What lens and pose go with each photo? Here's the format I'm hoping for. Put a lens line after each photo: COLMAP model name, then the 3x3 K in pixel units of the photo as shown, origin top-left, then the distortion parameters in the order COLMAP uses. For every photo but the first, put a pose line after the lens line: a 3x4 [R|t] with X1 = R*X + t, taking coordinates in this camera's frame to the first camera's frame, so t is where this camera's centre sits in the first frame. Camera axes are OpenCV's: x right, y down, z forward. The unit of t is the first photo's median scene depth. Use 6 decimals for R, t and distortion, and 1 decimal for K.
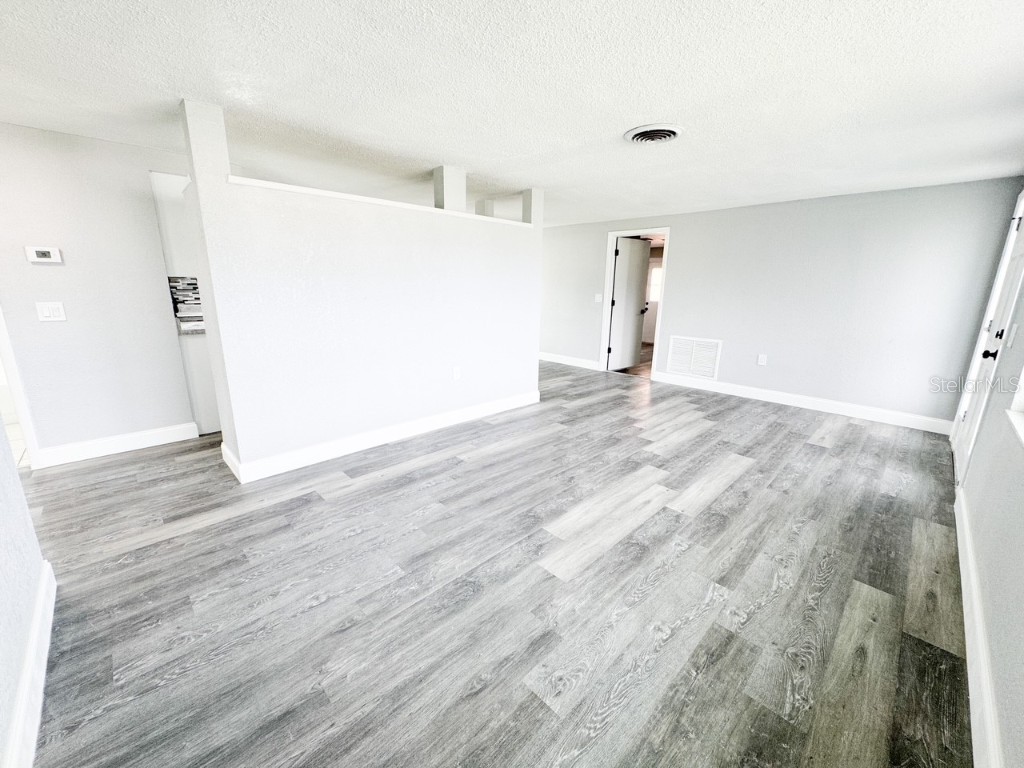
lens RADIAL K [[407.9, 0, 512.3], [0, 407.9, 384.0], [0, 0, 1]] dist [-0.003460, 0.000675]
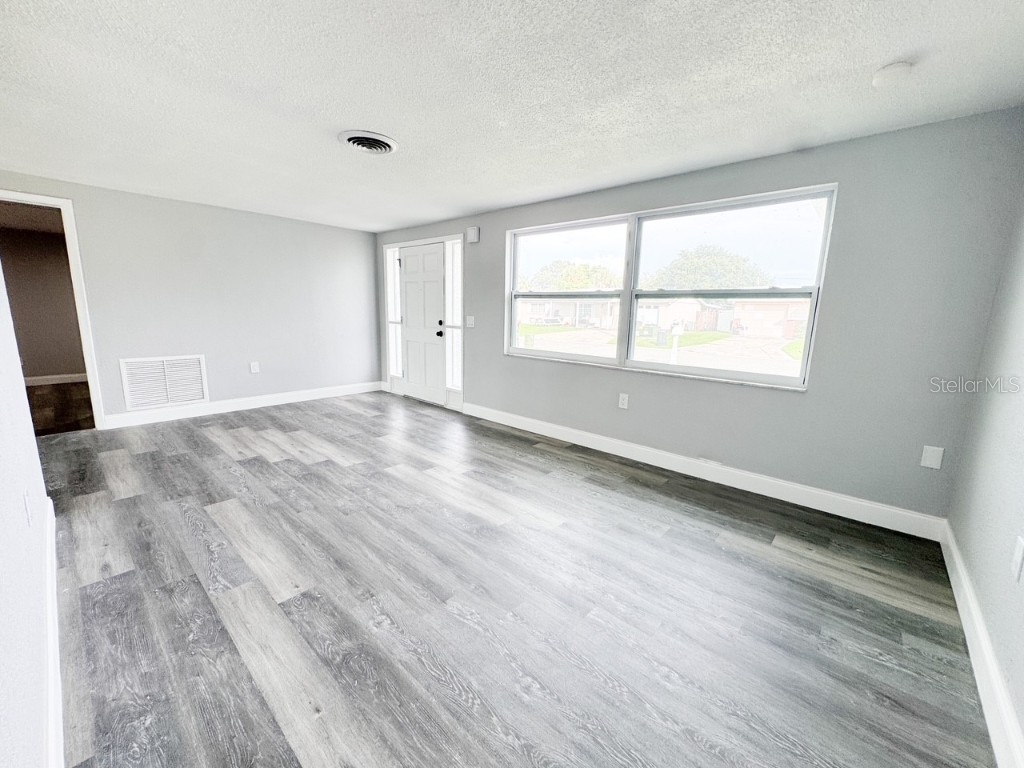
lens RADIAL K [[407.9, 0, 508.5], [0, 407.9, 382.2], [0, 0, 1]] dist [-0.003460, 0.000675]
pose [[-0.062992, -0.190229, 0.979717, -0.718933], [0.212360, 0.956631, 0.199400, -0.162697], [-0.975159, 0.220613, -0.019863, 0.754237]]
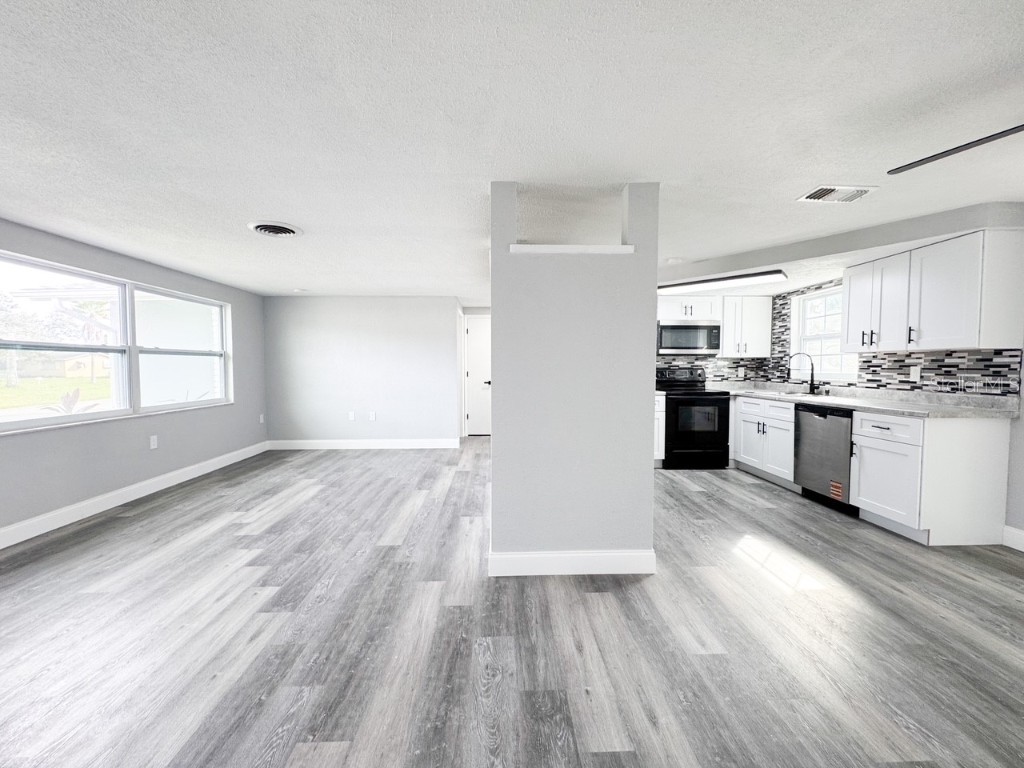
lens RADIAL K [[407.9, 0, 509.4], [0, 407.9, 385.1], [0, 0, 1]] dist [-0.003460, 0.000675]
pose [[-0.676086, 0.021140, -0.736519, 0.710679], [-0.181528, 0.963999, 0.194303, -0.489713], [0.714111, 0.265064, -0.647909, 2.199996]]
